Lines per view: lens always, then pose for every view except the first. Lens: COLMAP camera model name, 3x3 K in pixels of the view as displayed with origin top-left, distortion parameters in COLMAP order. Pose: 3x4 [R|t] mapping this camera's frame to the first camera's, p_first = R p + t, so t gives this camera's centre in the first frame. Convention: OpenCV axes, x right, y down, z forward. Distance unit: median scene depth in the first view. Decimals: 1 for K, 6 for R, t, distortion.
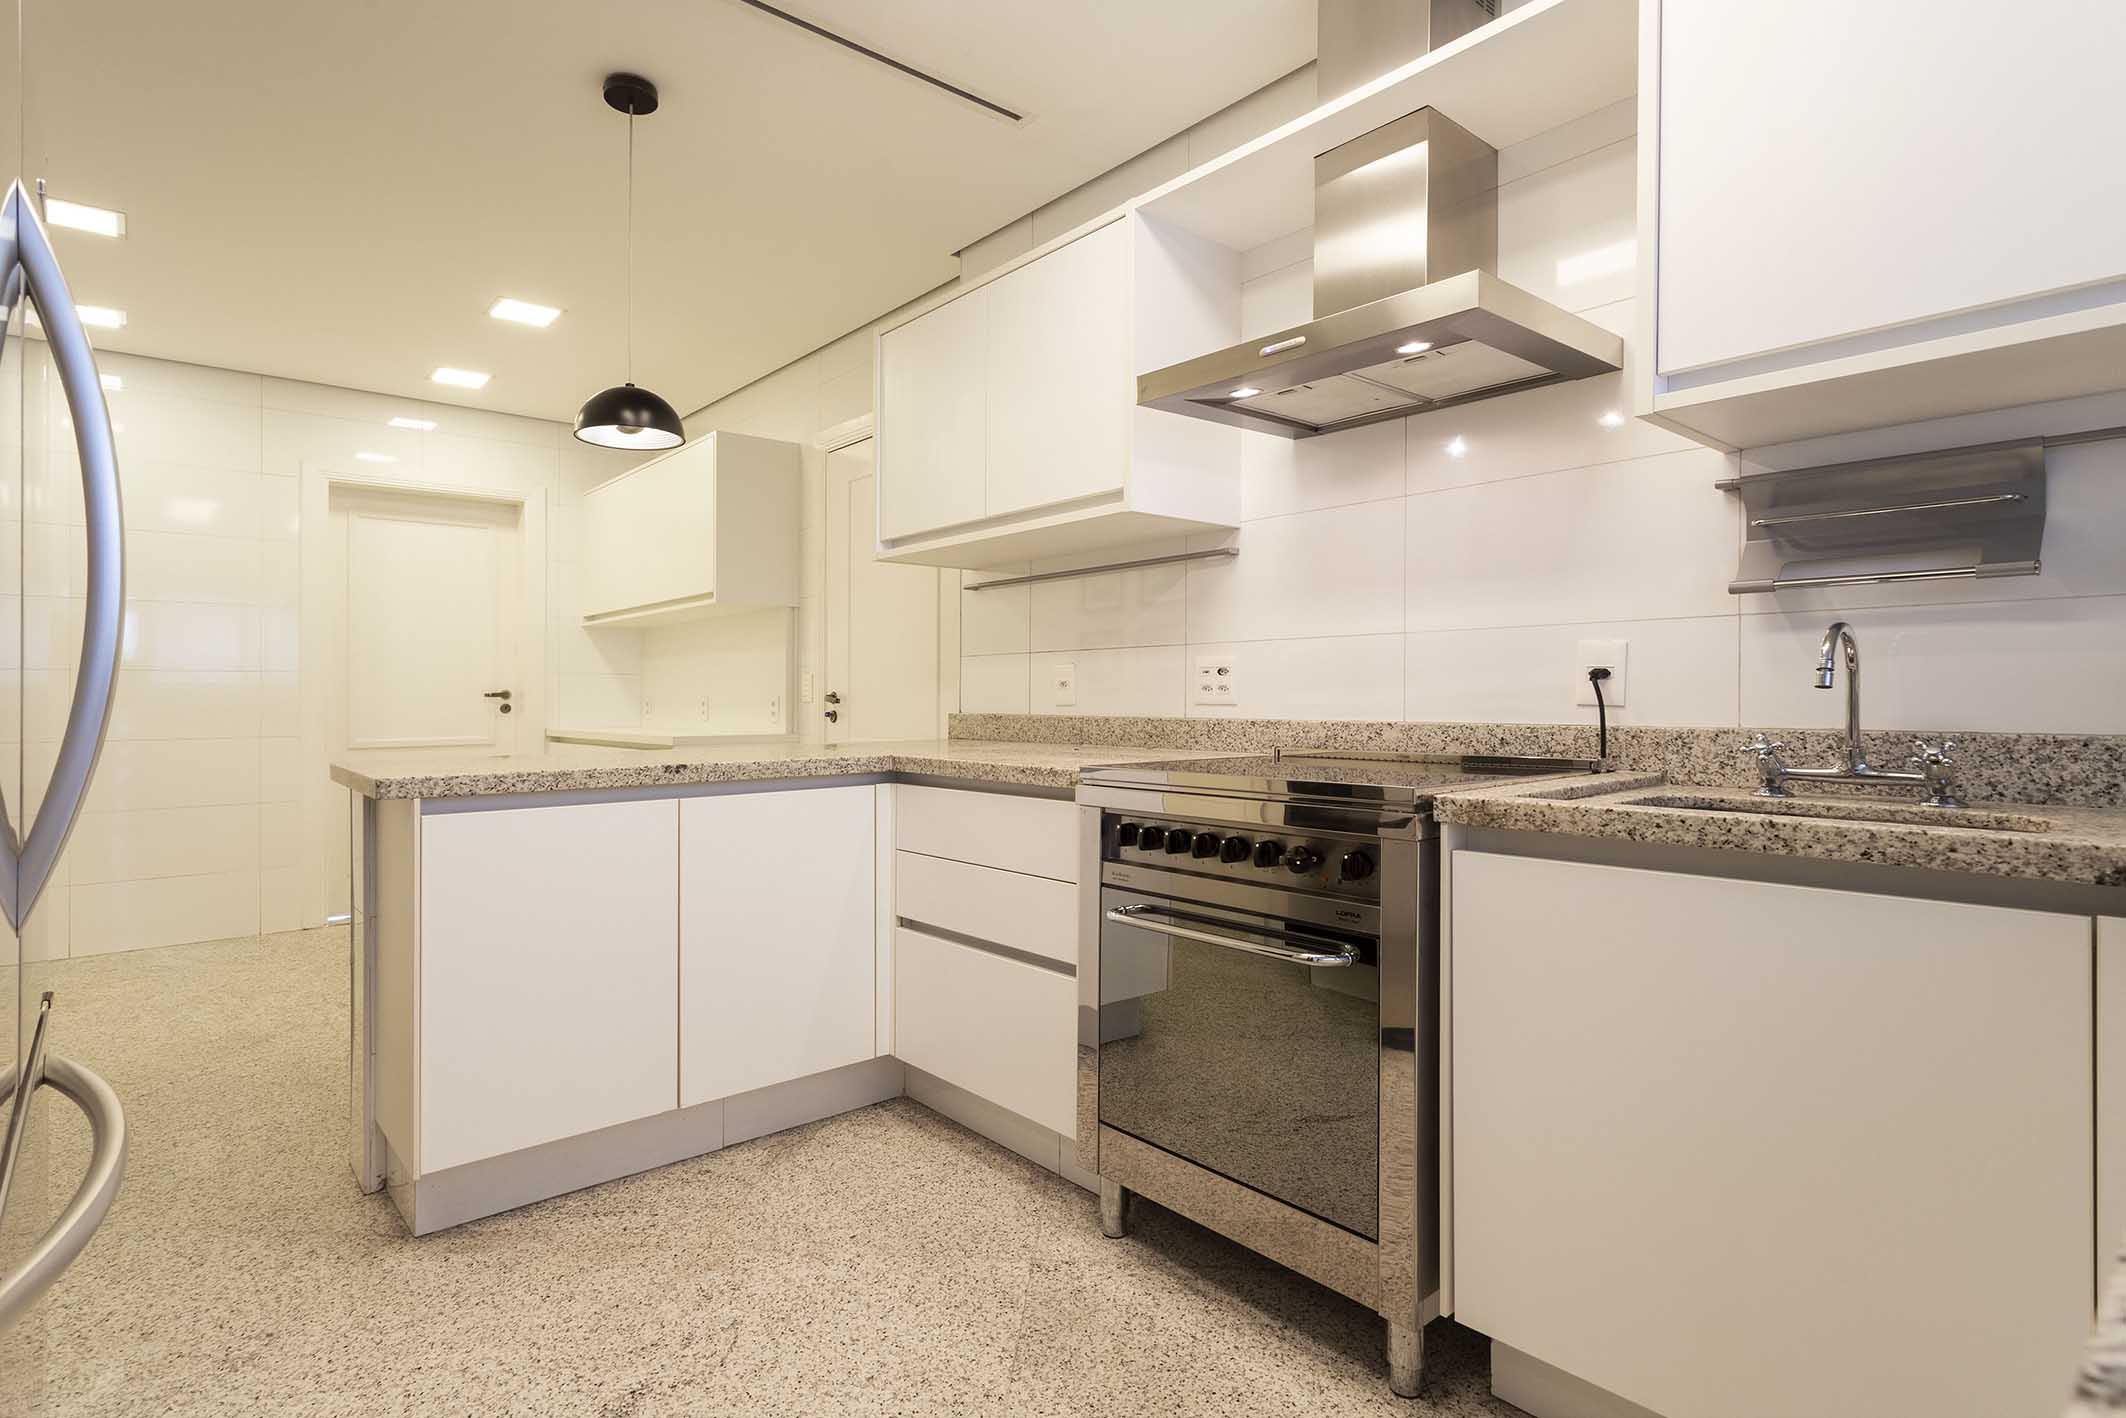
lens RADIAL K [[1066.0, 0, 1110.9], [0, 1066.0, 680.8], [0, 0, 1]] dist [0.017834, -0.000701]
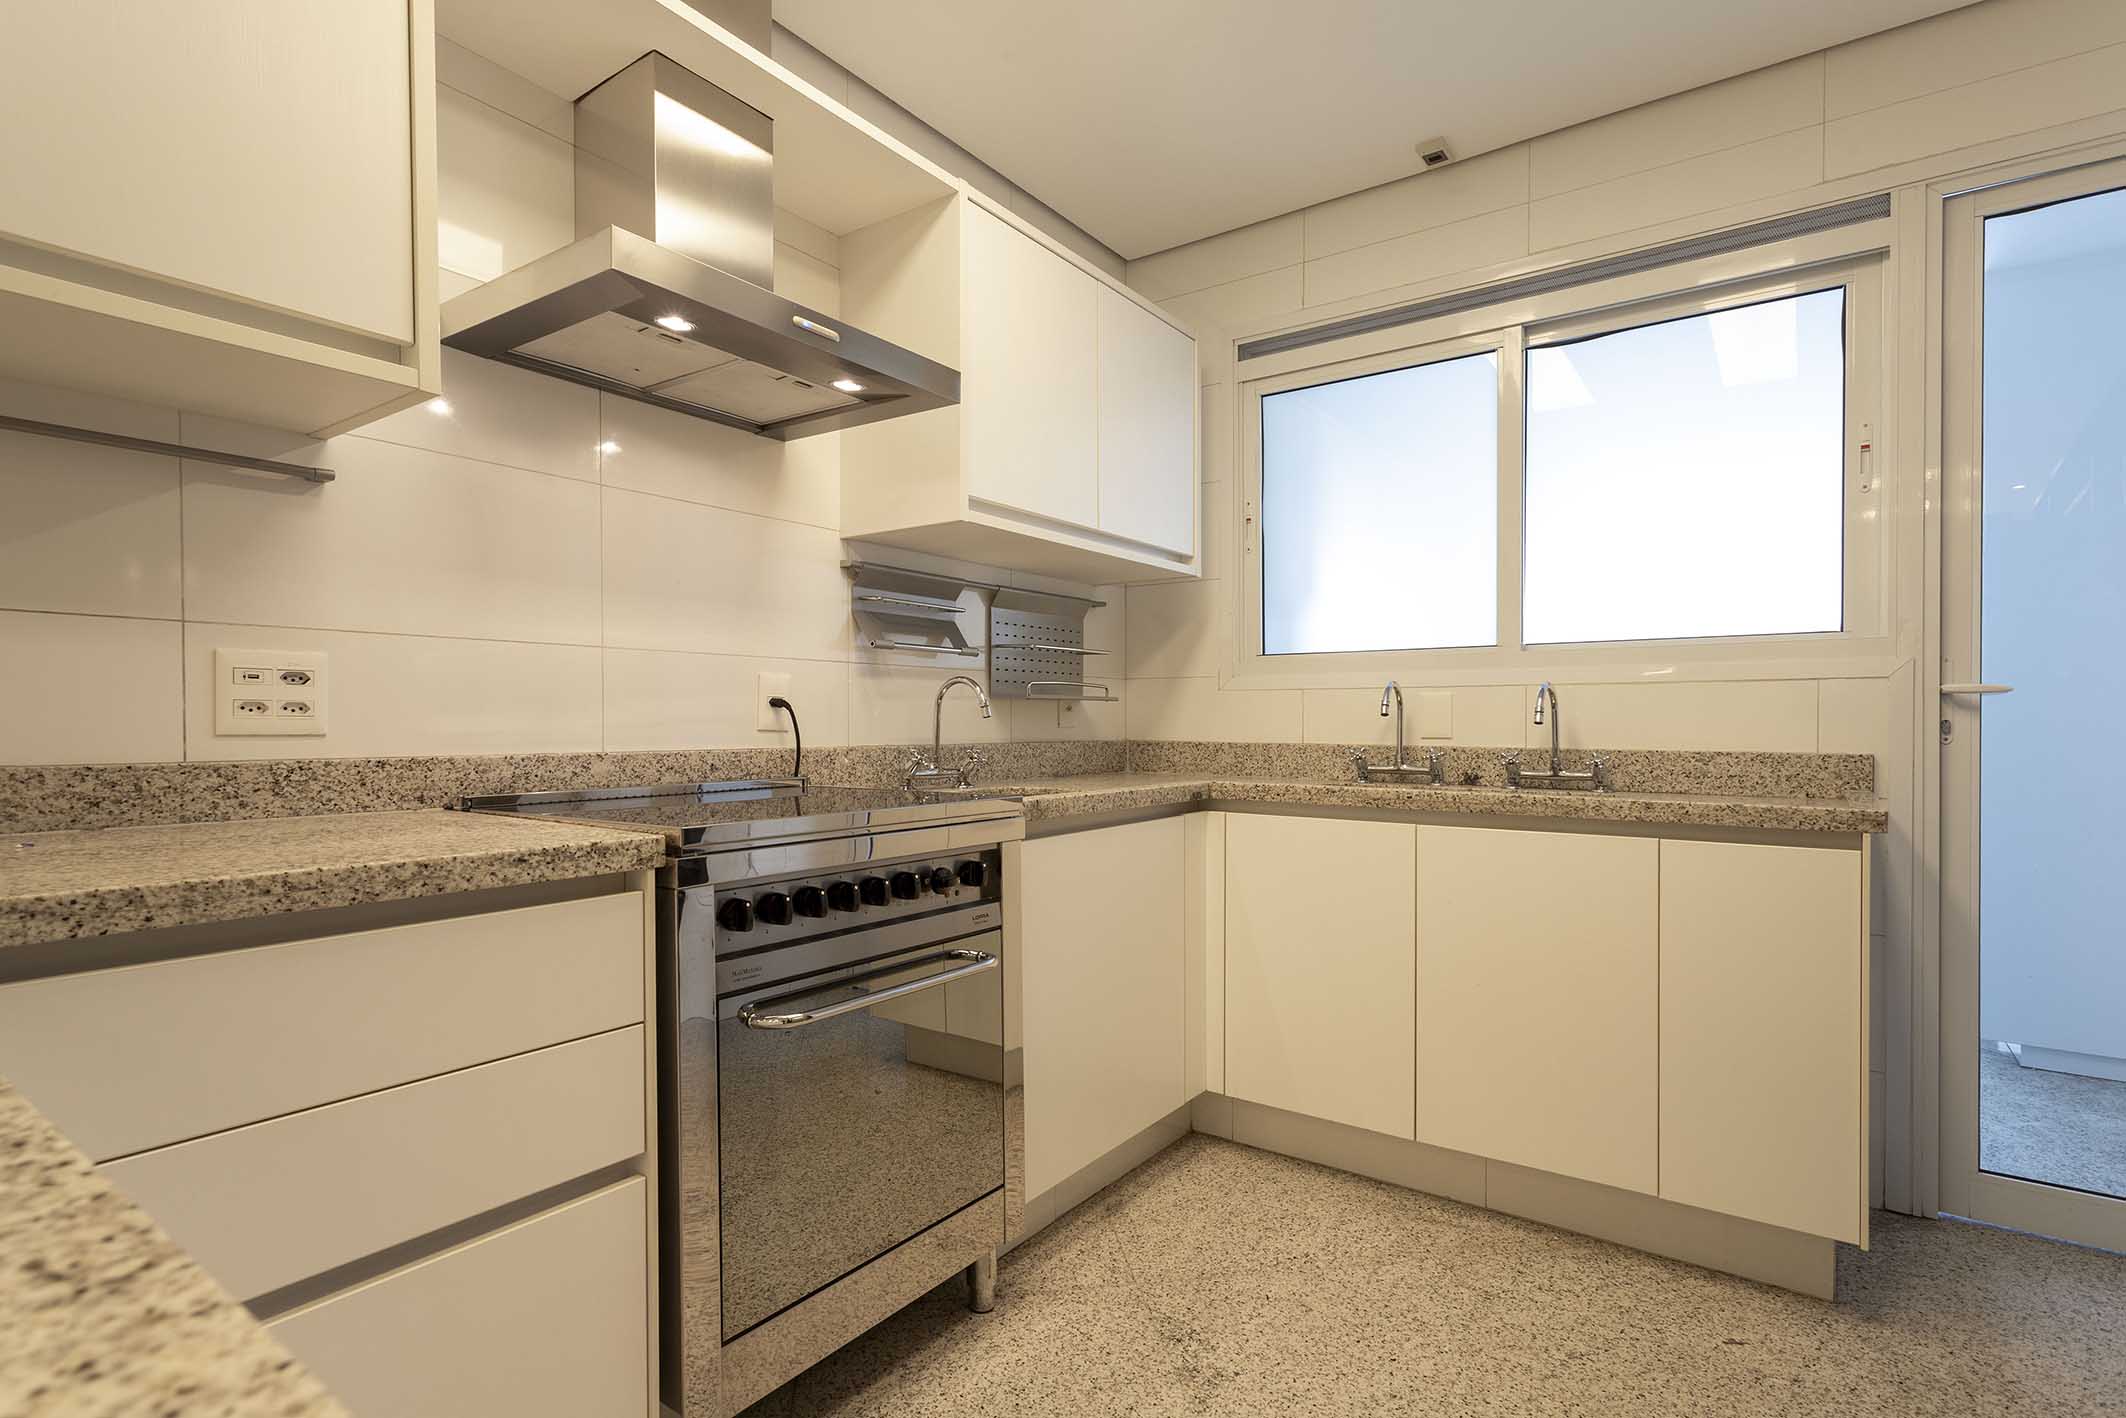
lens RADIAL K [[1066.0, 0, 1066.1], [0, 1066.0, 725.3], [0, 0, 1]] dist [0.017834, -0.000701]
pose [[-0.205610, 0.001954, 0.978632, -0.635881], [-0.013509, 0.999897, -0.004835, 0.016341], [-0.978541, -0.014214, -0.205562, 0.820391]]
